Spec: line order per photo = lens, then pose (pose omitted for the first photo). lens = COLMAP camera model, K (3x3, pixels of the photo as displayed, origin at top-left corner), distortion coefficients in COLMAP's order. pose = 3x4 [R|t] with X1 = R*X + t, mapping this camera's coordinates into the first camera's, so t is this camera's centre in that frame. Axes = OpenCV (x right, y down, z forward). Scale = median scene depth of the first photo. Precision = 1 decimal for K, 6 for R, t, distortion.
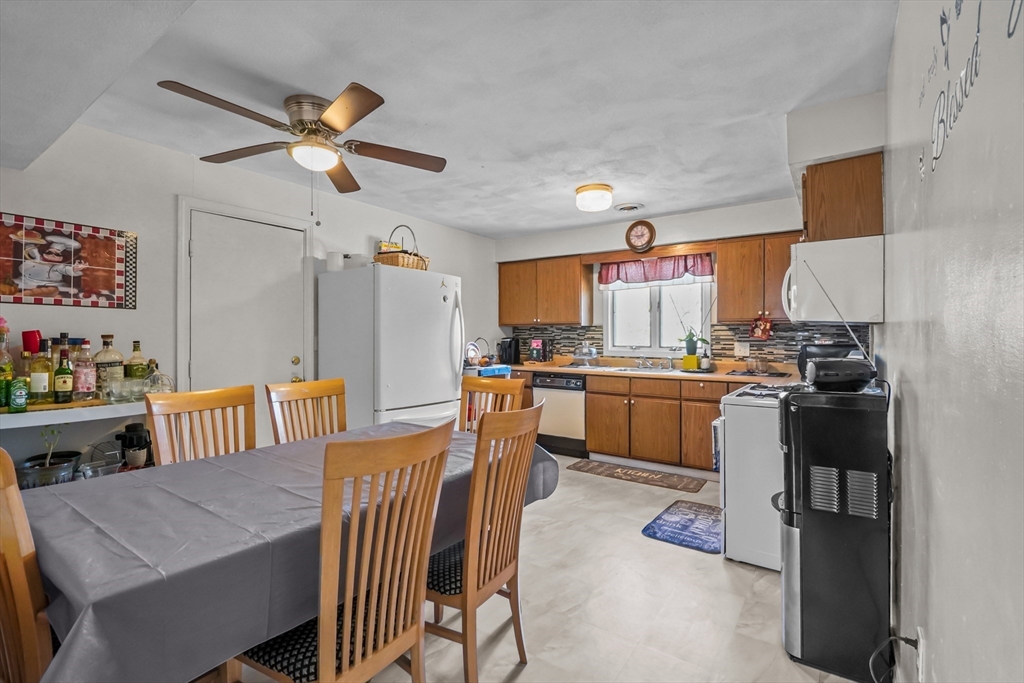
lens RADIAL K [[462.1, 0, 509.3], [0, 462.1, 339.2], [0, 0, 1]] dist [0.000825, 0.000031]
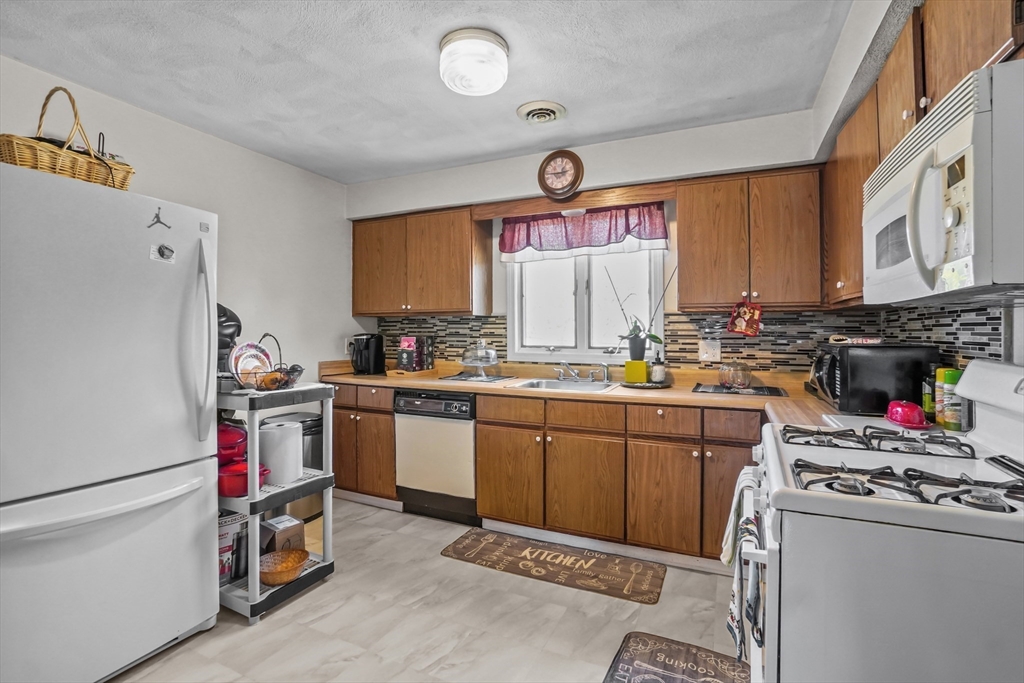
lens RADIAL K [[465.9, 0, 515.2], [0, 465.9, 331.2], [0, 0, 1]] dist [-0.047233, 0.000246]
pose [[0.983584, 0.000603, 0.180448, 0.107171], [0.001135, 0.999954, -0.009528, -0.000467], [-0.180445, 0.009576, 0.983538, 0.385914]]
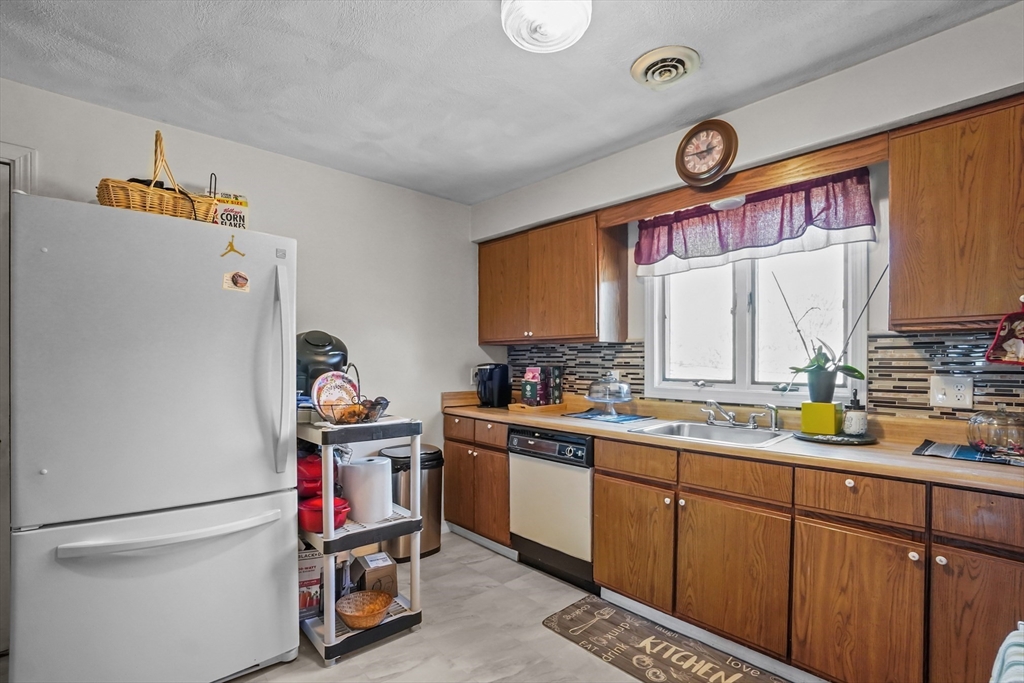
lens RADIAL K [[470.1, 0, 503.8], [0, 470.1, 370.3], [0, 0, 1]] dist [-0.069481, 0.025995]
pose [[0.975833, 0.005108, -0.218457, 0.184417], [-0.002978, 0.999945, 0.010075, -0.000735], [0.218497, -0.009181, 0.975794, 0.485796]]
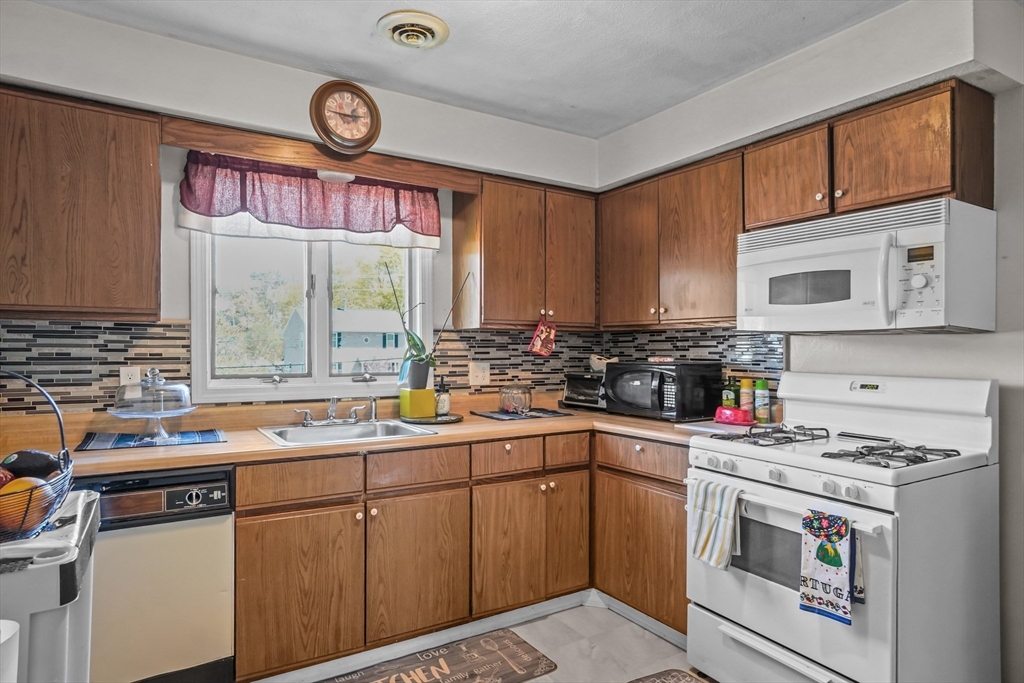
lens RADIAL K [[601.6, 0, 509.1], [0, 601.6, 348.0], [0, 0, 1]] dist [-0.006505, 0.000148]
pose [[0.382680, 0.001392, 0.923880, -0.172079], [0.008157, 0.999955, -0.004885, -0.005924], [-0.923845, 0.009405, 0.382651, 0.651745]]
